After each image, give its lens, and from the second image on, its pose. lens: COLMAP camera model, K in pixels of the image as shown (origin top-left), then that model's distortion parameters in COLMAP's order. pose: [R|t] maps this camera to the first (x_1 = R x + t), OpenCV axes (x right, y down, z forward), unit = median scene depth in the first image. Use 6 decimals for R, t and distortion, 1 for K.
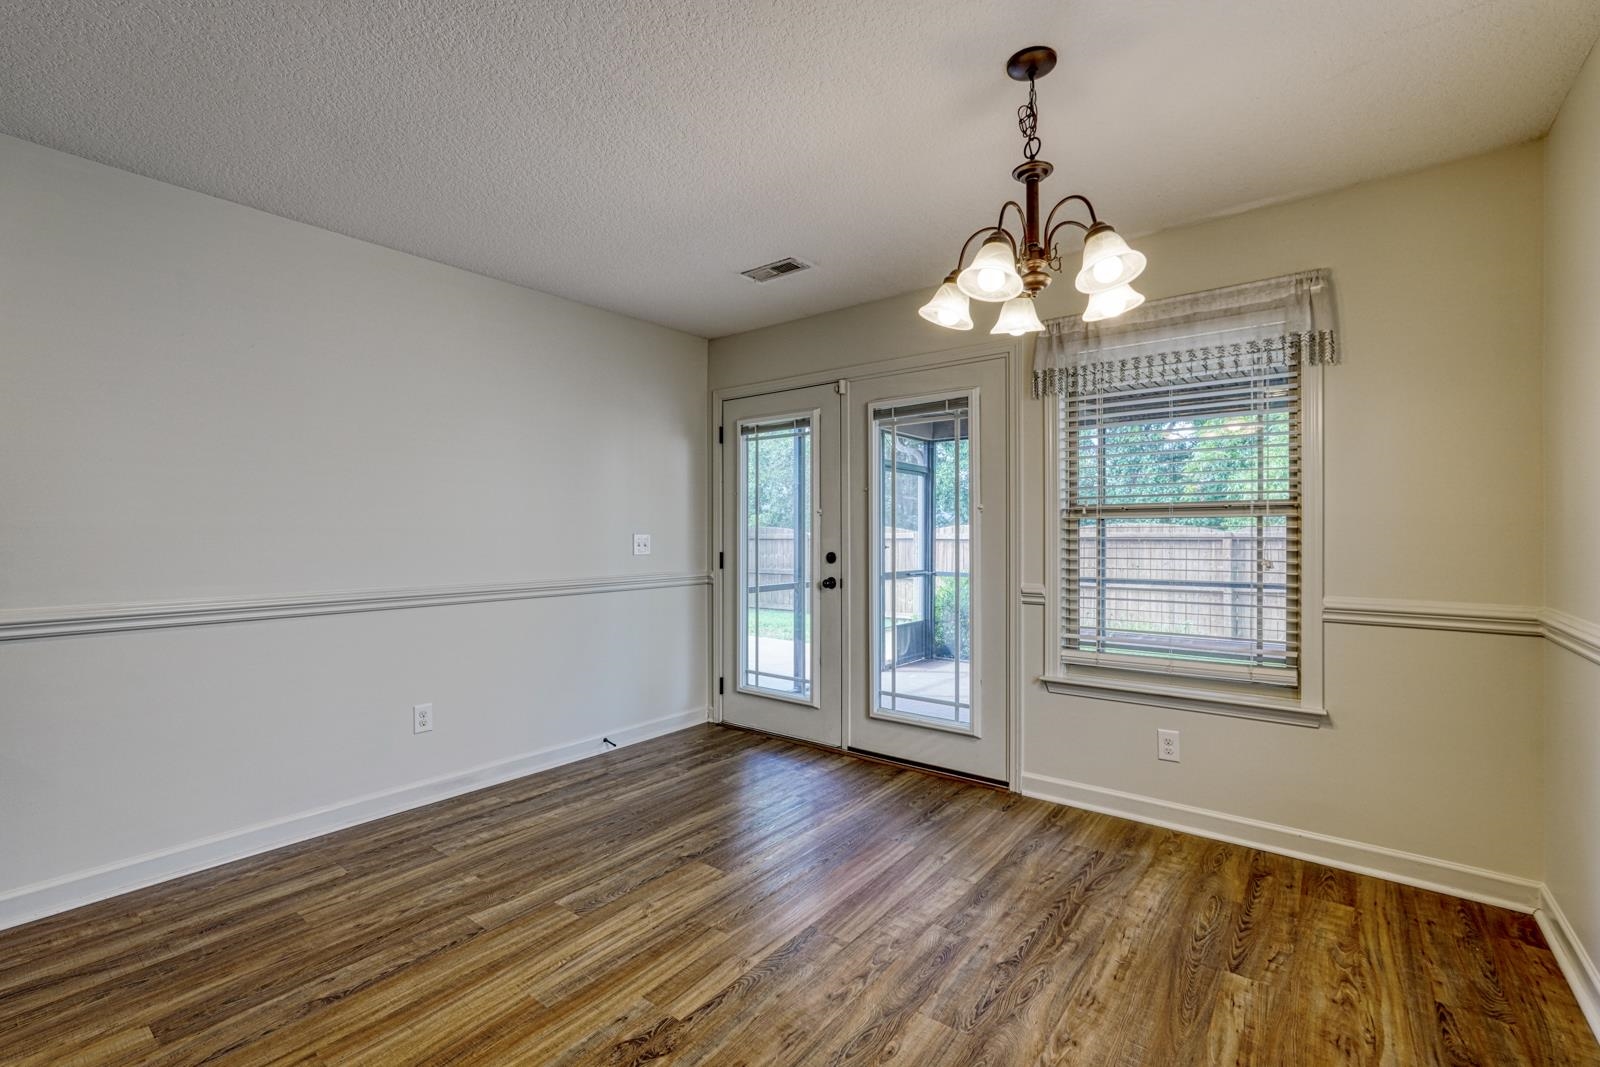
lens RADIAL K [[701.1, 0, 798.7], [0, 701.1, 532.9], [0, 0, 1]] dist [-0.016943, 0.008058]
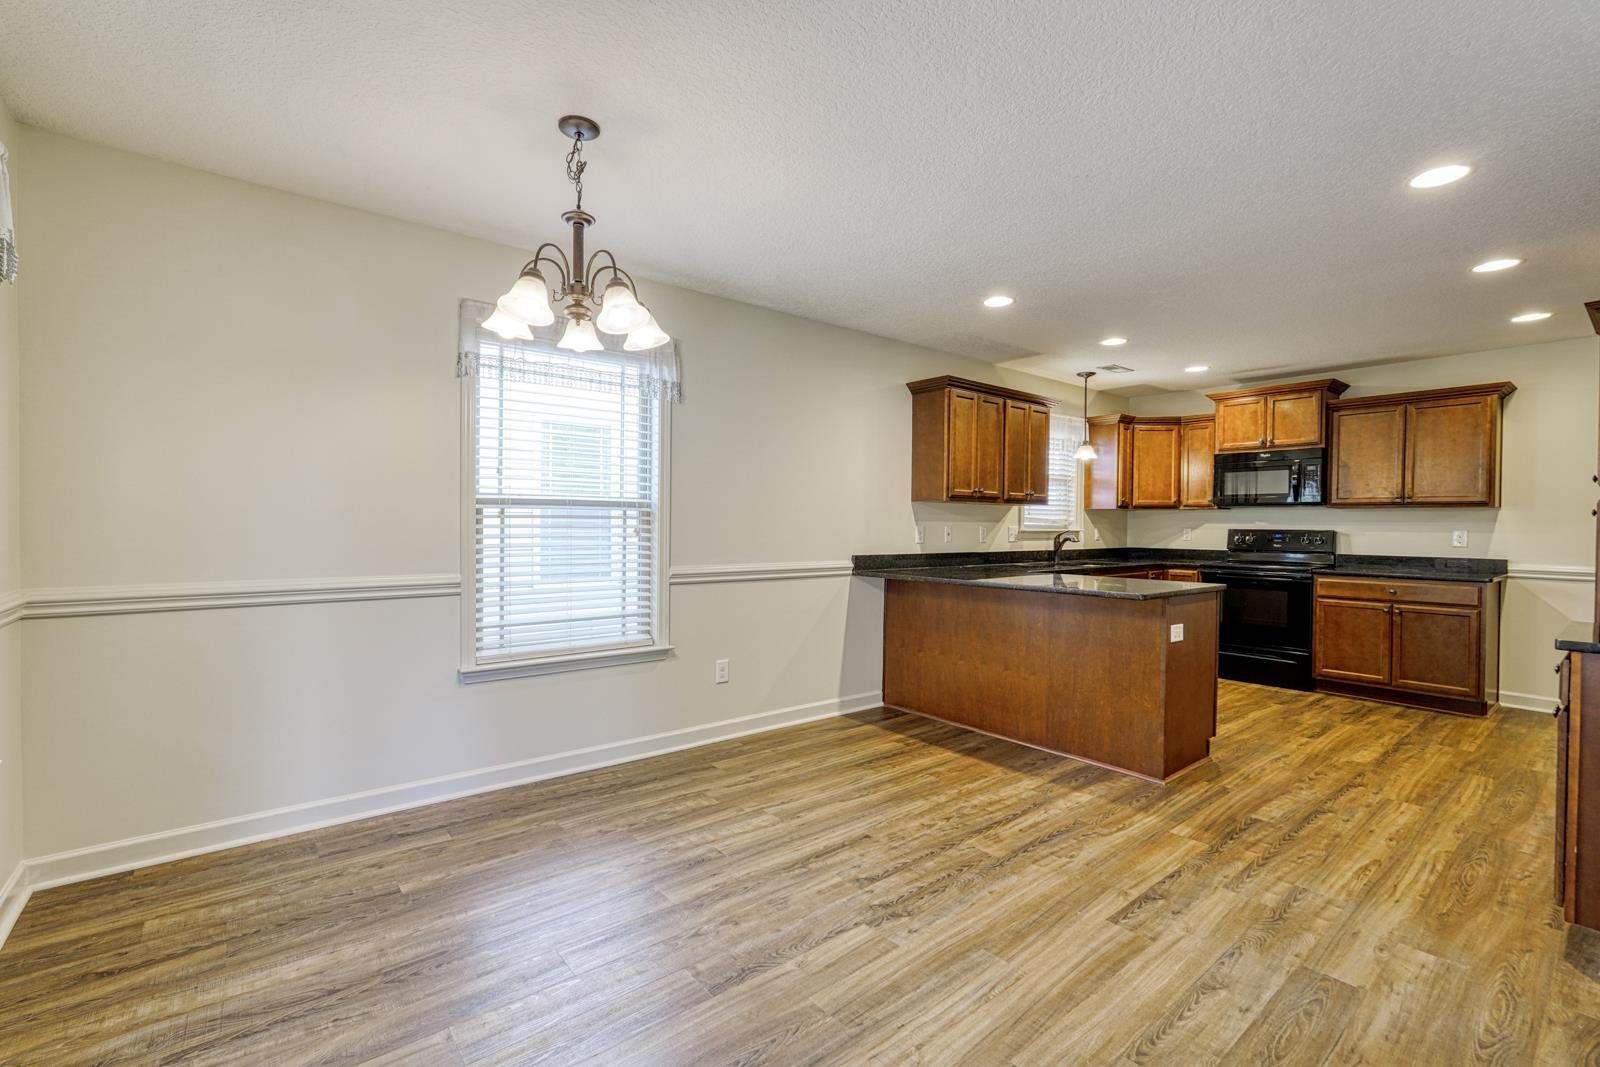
lens RADIAL K [[701.1, 0, 796.8], [0, 701.1, 535.5], [0, 0, 1]] dist [-0.016943, 0.008058]
pose [[-0.973918, -0.012742, 0.226541, -0.216411], [-0.009541, 0.999839, 0.015218, 0.002568], [-0.226698, 0.012660, -0.973883, 1.474762]]
